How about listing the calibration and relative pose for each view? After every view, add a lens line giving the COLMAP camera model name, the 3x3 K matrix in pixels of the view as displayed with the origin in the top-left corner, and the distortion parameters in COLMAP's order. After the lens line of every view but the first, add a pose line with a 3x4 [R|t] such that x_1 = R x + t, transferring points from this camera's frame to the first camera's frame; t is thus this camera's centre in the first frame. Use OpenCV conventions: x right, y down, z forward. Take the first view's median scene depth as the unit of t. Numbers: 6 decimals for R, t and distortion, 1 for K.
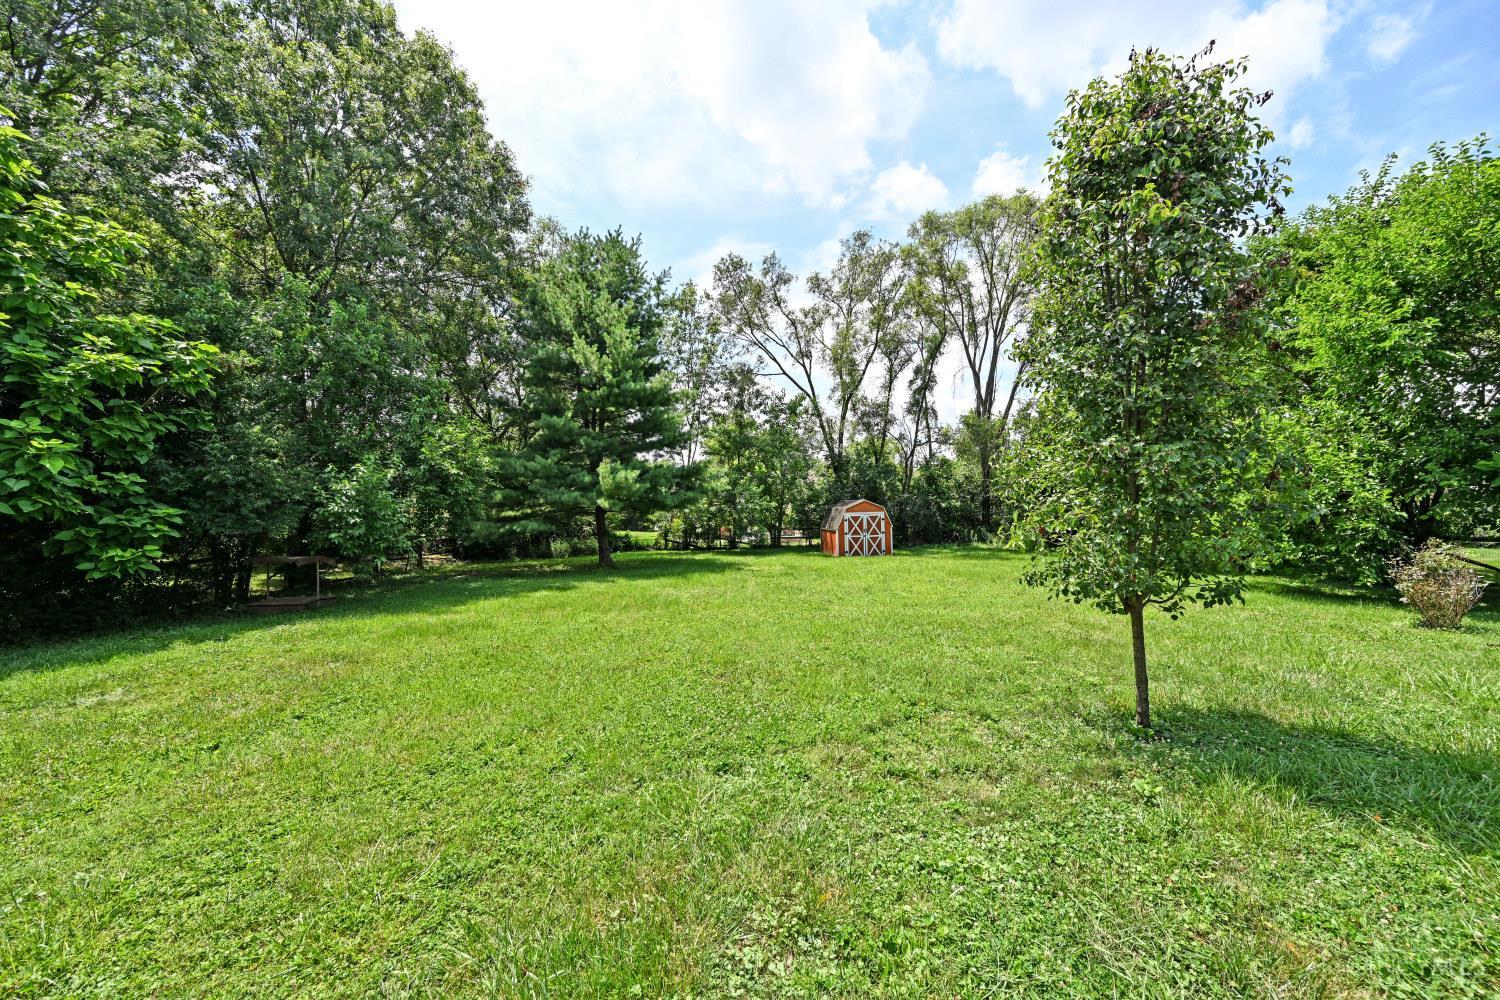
lens RADIAL K [[617.4, 0, 750.0], [0, 617.4, 500.0], [0, 0, 1]] dist [-0.001639, -0.000416]
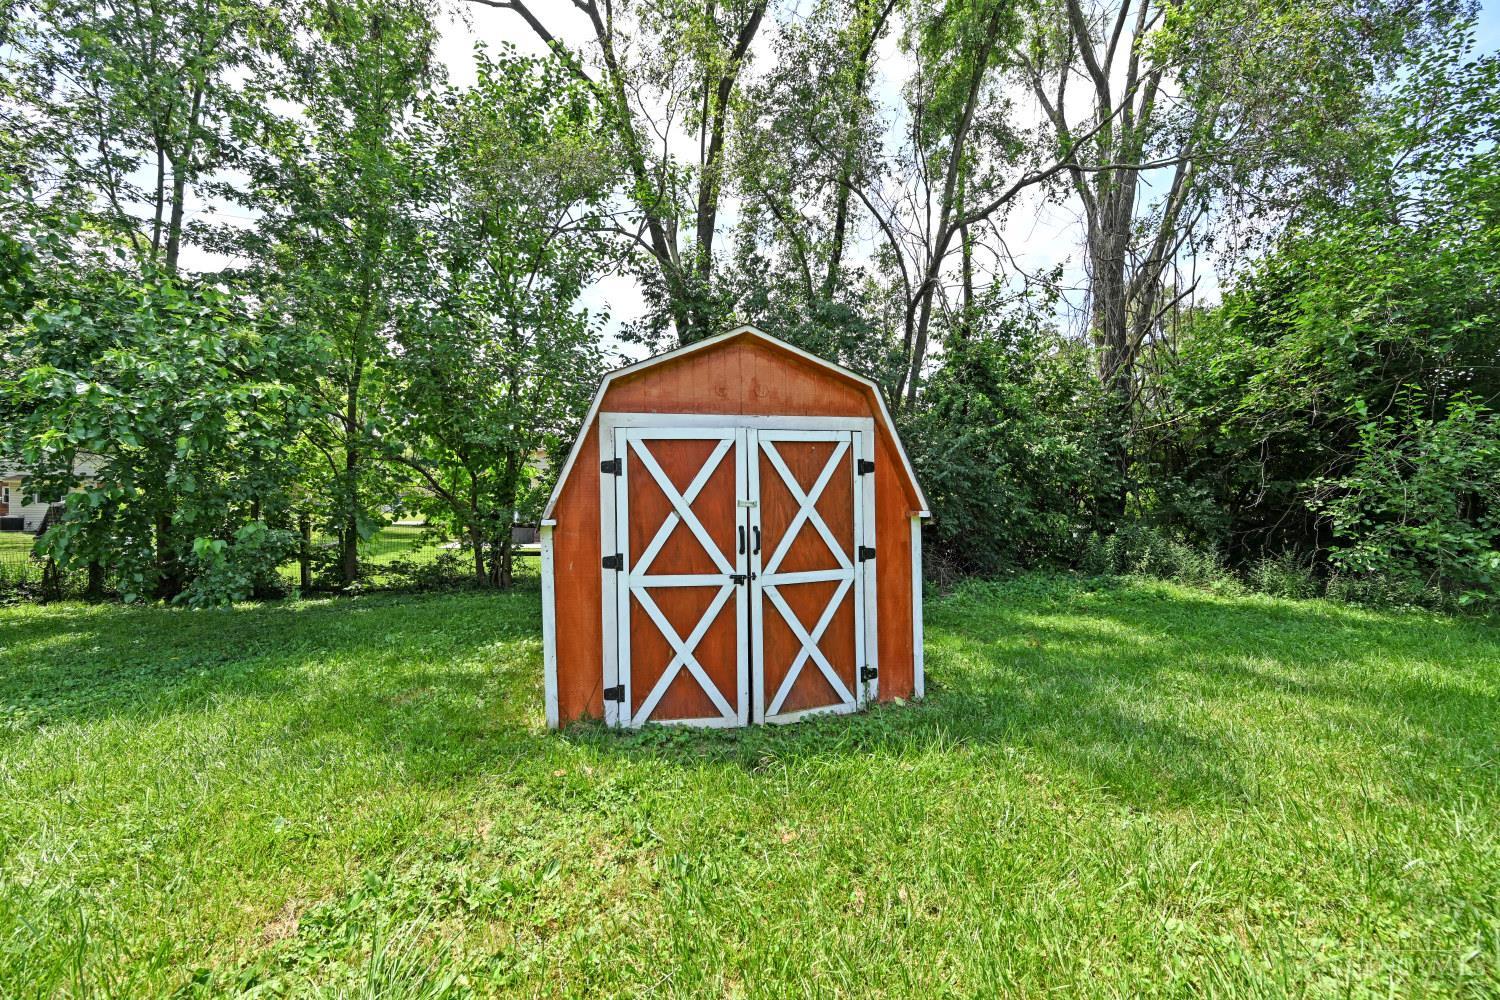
lens RADIAL K [[617.4, 0, 750.0], [0, 617.4, 500.0], [0, 0, 1]] dist [-0.001639, -0.000416]
pose [[0.993409, 0.009746, 0.114207, 0.169843], [-0.011762, 0.999786, 0.016991, 0.037426], [-0.114017, -0.018223, 0.993312, 0.853720]]
